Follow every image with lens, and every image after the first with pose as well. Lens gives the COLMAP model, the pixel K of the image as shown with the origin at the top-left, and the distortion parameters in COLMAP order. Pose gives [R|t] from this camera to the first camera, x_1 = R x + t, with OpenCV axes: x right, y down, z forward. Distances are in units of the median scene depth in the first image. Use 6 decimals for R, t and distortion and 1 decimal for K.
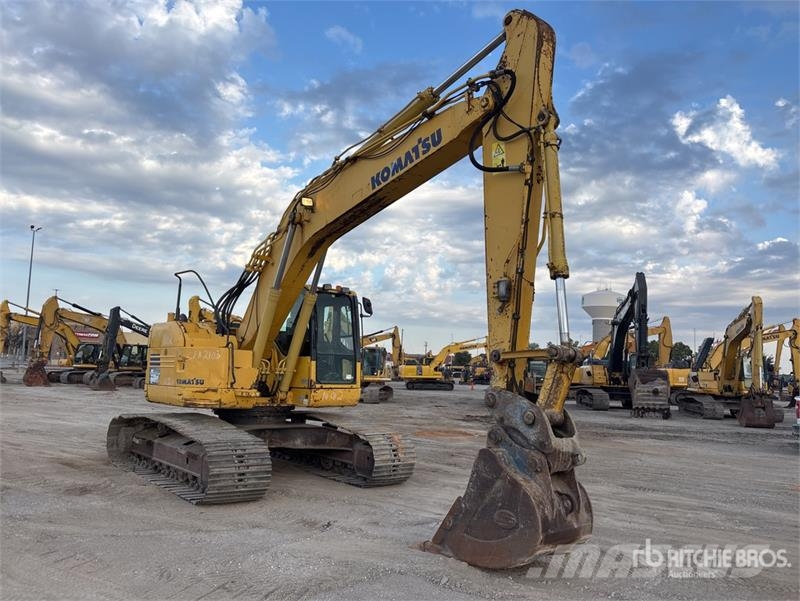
lens RADIAL K [[595.8, 0, 392.6], [0, 595.8, 316.6], [0, 0, 1]] dist [0.017006, -0.004725]
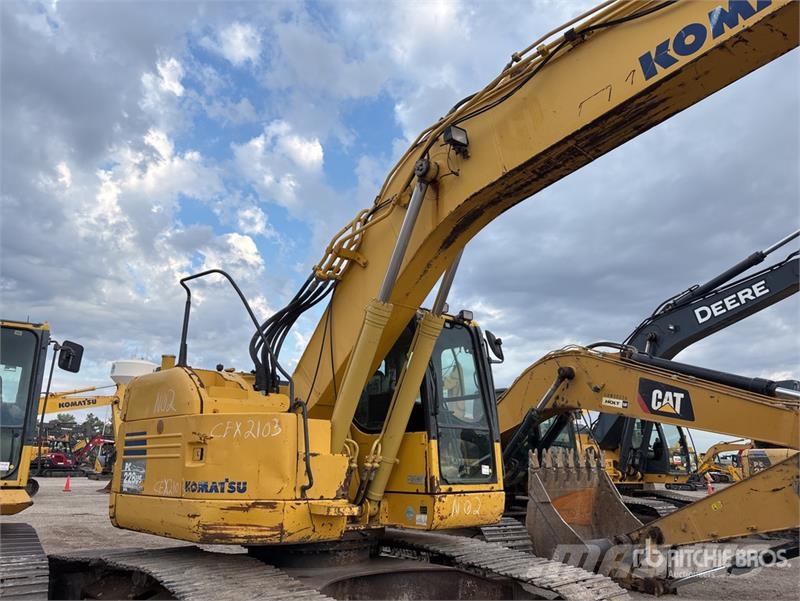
lens RADIAL K [[599.1, 0, 396.4], [0, 599.1, 300.1], [0, 0, 1]] dist [0.032215, -0.031031]
pose [[0.994009, 0.011896, 0.108645, -0.233802], [0.006384, 0.986041, -0.166378, 0.039225], [-0.109108, 0.166075, 0.980059, 0.451417]]
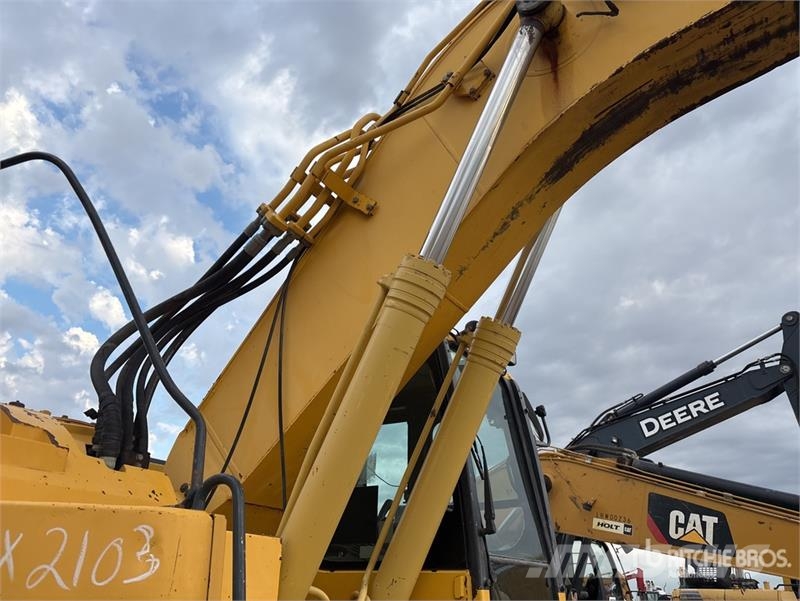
lens RADIAL K [[595.8, 0, 392.6], [0, 595.8, 316.6], [0, 0, 1]] dist [0.017006, -0.004725]
pose [[0.944661, 0.136389, 0.298351, -0.268287], [-0.032708, 0.944102, -0.328028, 0.049436], [-0.326413, 0.300117, 0.896317, 0.764192]]
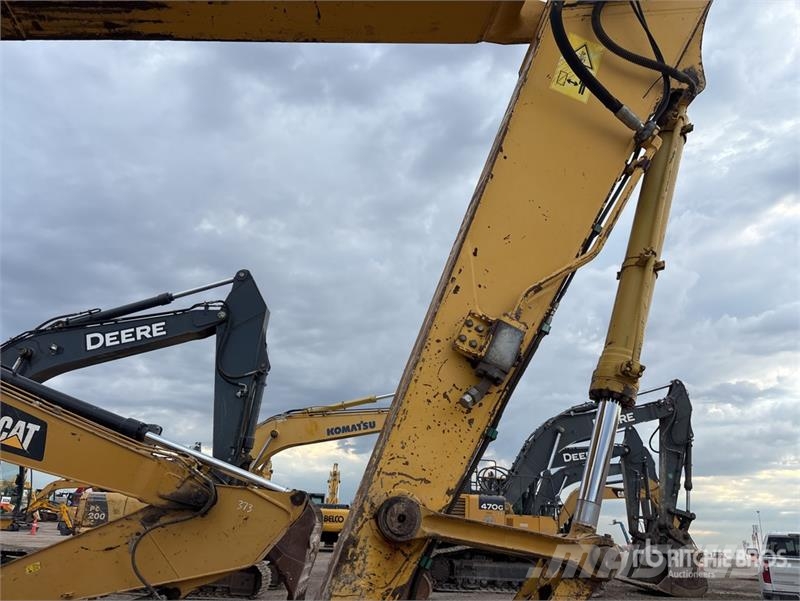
lens RADIAL K [[599.1, 0, 396.4], [0, 599.1, 300.1], [0, 0, 1]] dist [0.032215, -0.031031]
pose [[0.471588, 0.290779, 0.832498, -0.152632], [-0.109267, 0.956062, -0.272041, 0.036339], [-0.875023, 0.037327, 0.482640, 0.583344]]
